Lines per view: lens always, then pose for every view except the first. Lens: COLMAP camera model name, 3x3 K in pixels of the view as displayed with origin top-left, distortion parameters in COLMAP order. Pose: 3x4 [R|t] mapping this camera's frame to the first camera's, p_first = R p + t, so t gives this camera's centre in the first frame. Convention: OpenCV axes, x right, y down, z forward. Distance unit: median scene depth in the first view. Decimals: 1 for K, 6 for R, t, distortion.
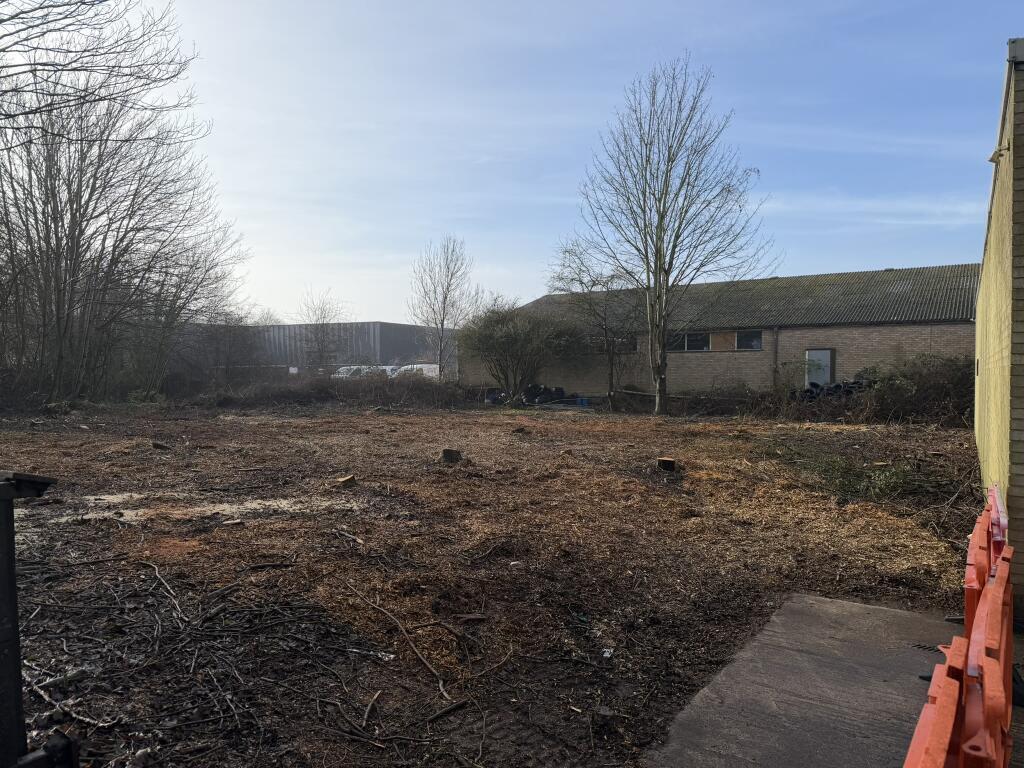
lens RADIAL K [[718.4, 0, 513.9], [0, 718.4, 385.7], [0, 0, 1]] dist [0.045912, -0.053099]
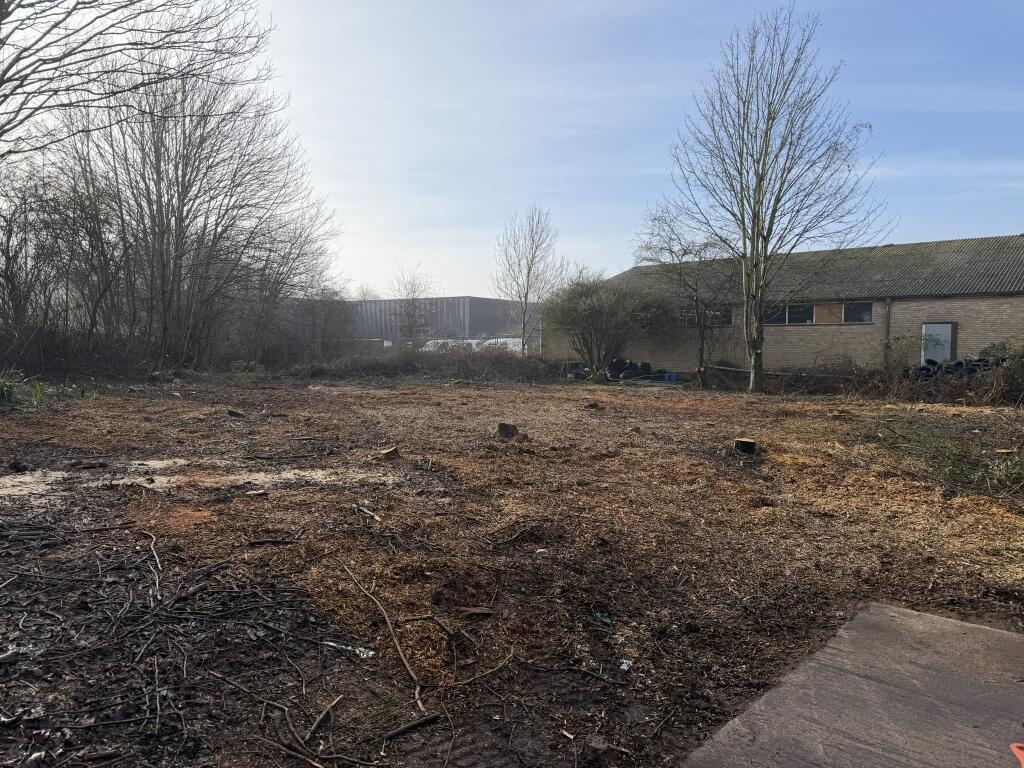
lens RADIAL K [[718.4, 0, 499.5], [0, 718.4, 378.3], [0, 0, 1]] dist [0.045912, -0.053099]
pose [[0.988802, 0.013752, -0.148600, 0.063011], [-0.010145, 0.999636, 0.025007, 0.007428], [0.148890, -0.023220, 0.988581, 0.085387]]
